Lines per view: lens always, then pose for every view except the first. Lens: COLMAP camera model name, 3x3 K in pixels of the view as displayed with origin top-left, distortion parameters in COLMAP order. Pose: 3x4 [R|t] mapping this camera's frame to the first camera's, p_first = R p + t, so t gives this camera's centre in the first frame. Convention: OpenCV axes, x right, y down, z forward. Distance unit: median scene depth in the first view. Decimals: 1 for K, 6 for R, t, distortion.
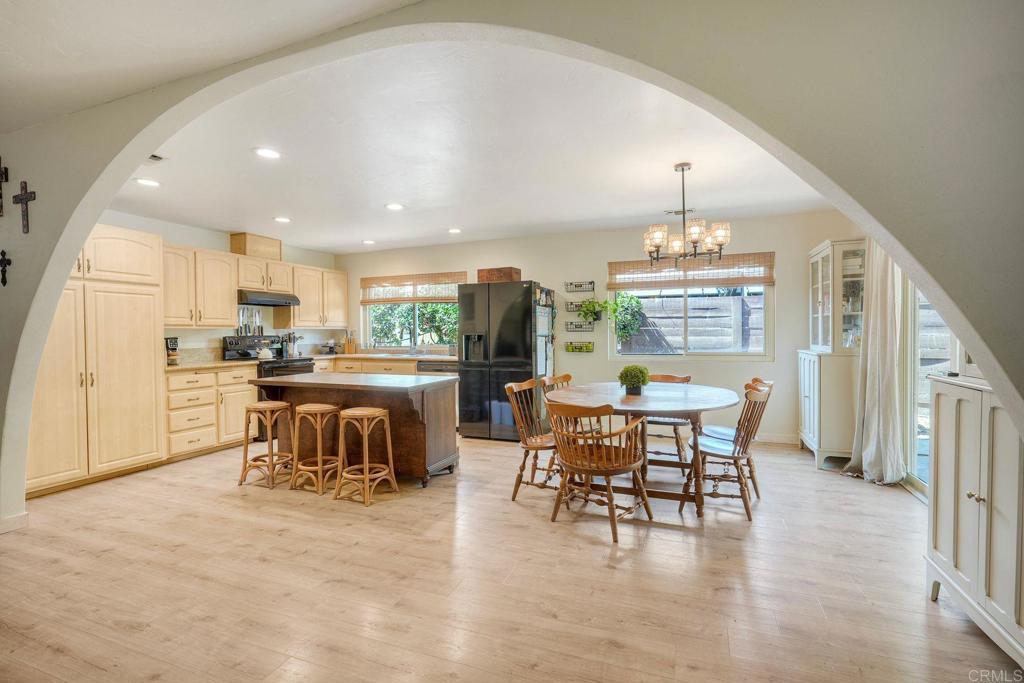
lens RADIAL K [[473.1, 0, 514.9], [0, 473.1, 343.0], [0, 0, 1]] dist [-0.002108, 0.000005]
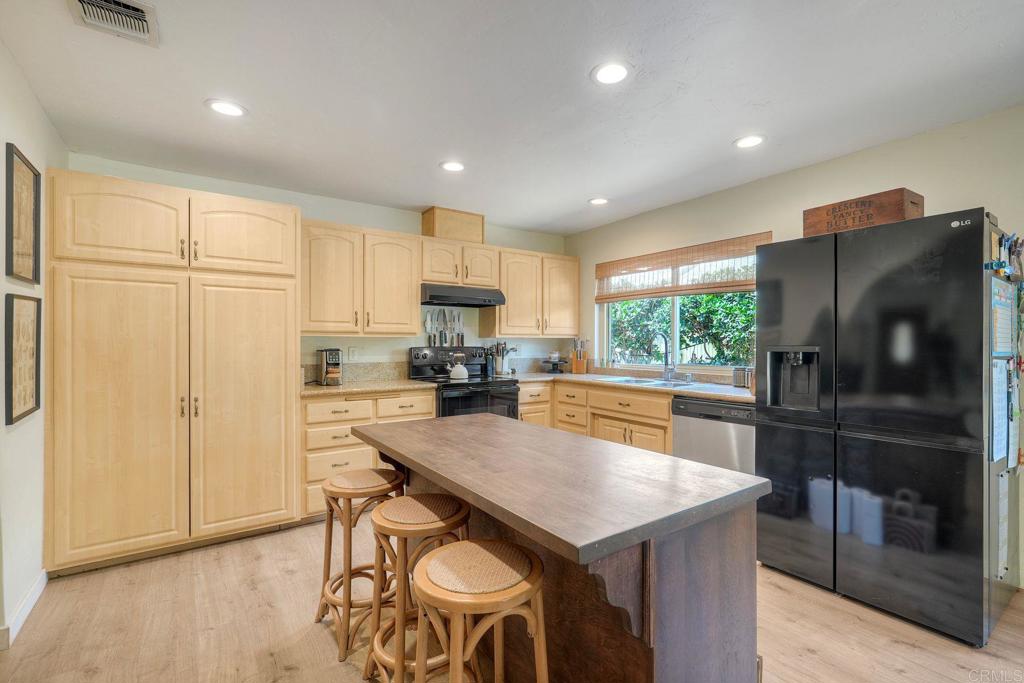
lens RADIAL K [[473.1, 0, 514.9], [0, 473.1, 343.0], [0, 0, 1]] dist [-0.002108, 0.000005]
pose [[0.842454, 0.007884, -0.538711, -0.060099], [-0.018083, 0.999743, -0.013647, -0.012445], [0.538465, 0.021239, 0.842380, 0.411966]]
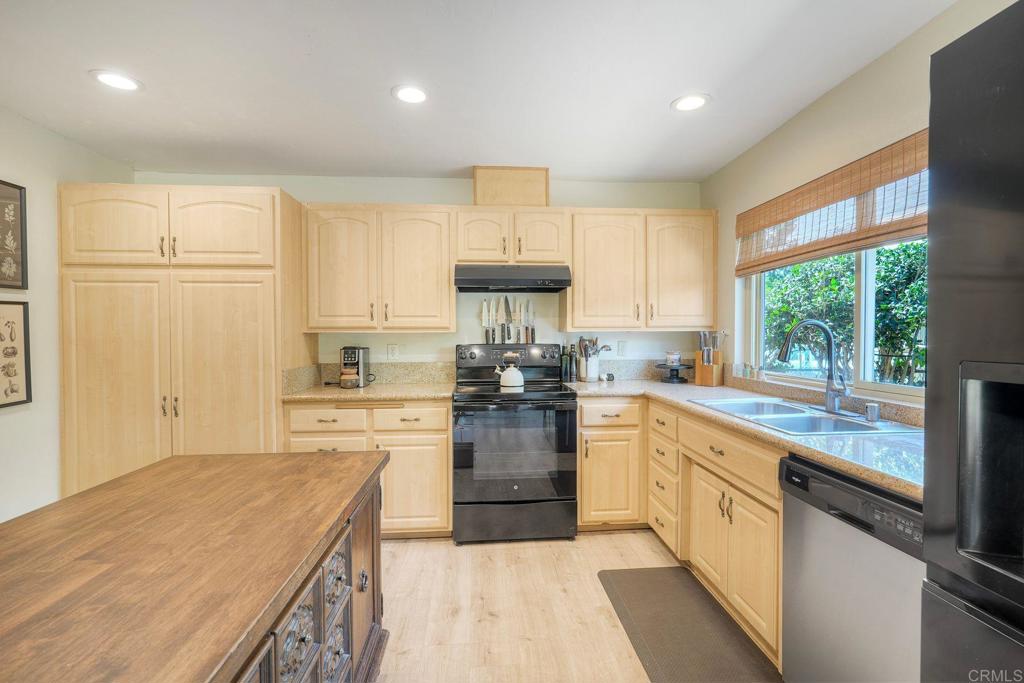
lens RADIAL K [[461.6, 0, 512.0], [0, 461.6, 341.5], [0, 0, 1]] dist [-0.001650, -0.000111]
pose [[0.436790, 0.021019, -0.899318, -0.034050], [-0.019544, 0.999713, 0.013873, -0.025609], [0.899351, 0.011516, 0.437075, 0.727046]]
